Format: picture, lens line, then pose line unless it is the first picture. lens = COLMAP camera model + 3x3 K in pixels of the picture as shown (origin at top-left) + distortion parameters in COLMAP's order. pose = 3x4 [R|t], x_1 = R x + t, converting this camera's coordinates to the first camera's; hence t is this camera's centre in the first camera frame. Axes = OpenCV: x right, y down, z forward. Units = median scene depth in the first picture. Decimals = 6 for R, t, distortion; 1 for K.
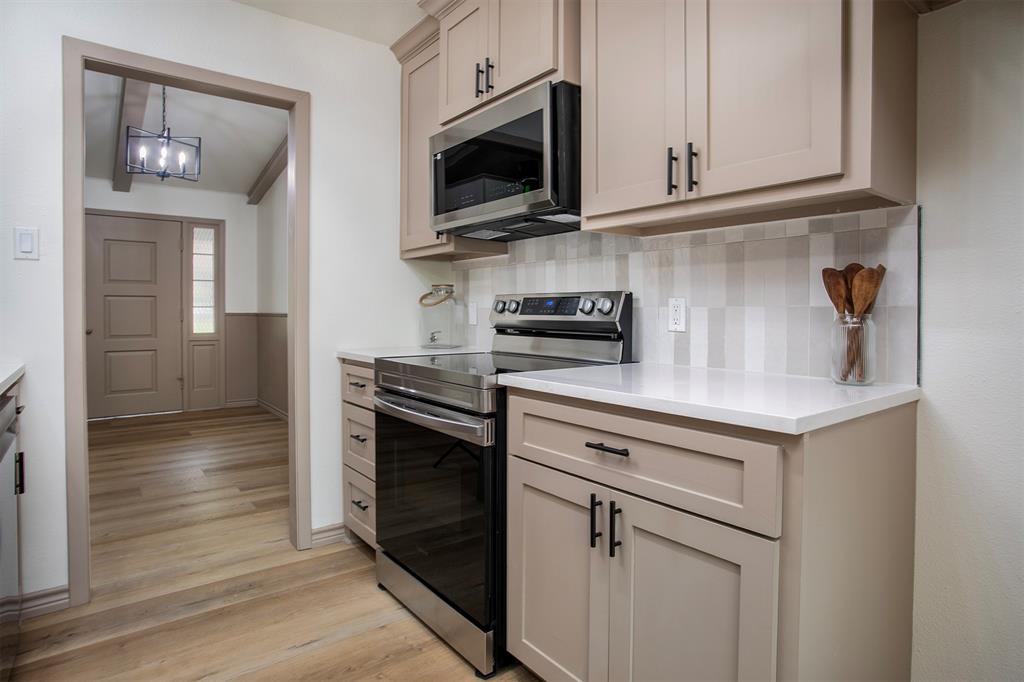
lens RADIAL K [[570.2, 0, 512.3], [0, 570.2, 319.0], [0, 0, 1]] dist [-0.059659, 0.020667]
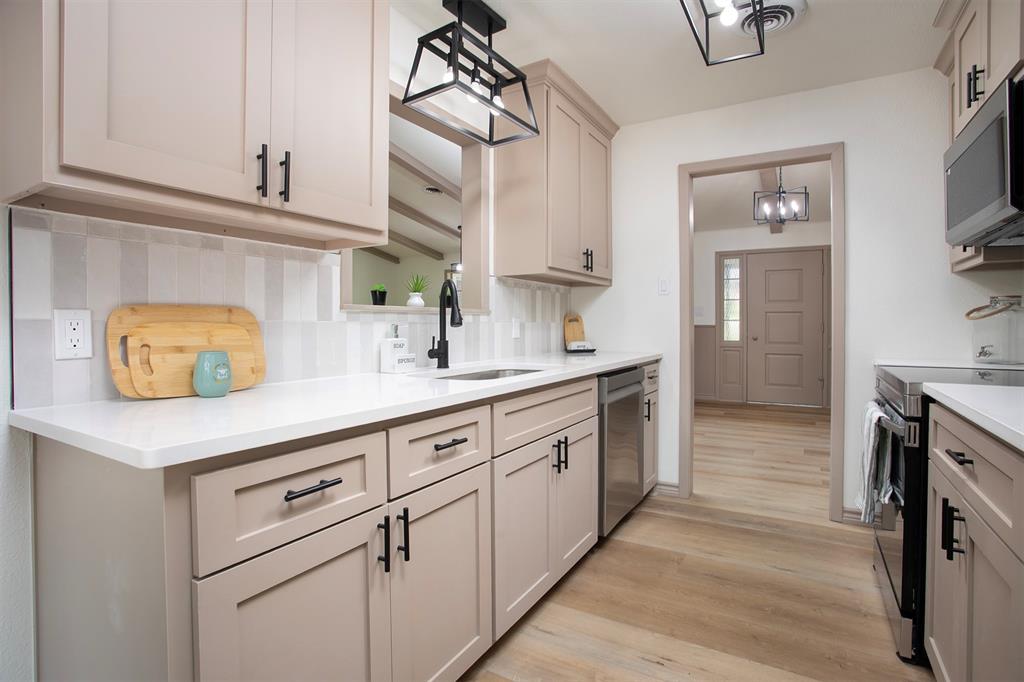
lens RADIAL K [[504.4, 0, 512.0], [0, 504.4, 341.0], [0, 0, 1]] dist [0.000194, 0.000405]
pose [[0.368319, 0.033260, -0.929104, 0.417097], [-0.016058, 0.999438, 0.029412, 0.001583], [0.929561, 0.004087, 0.368646, -0.057968]]
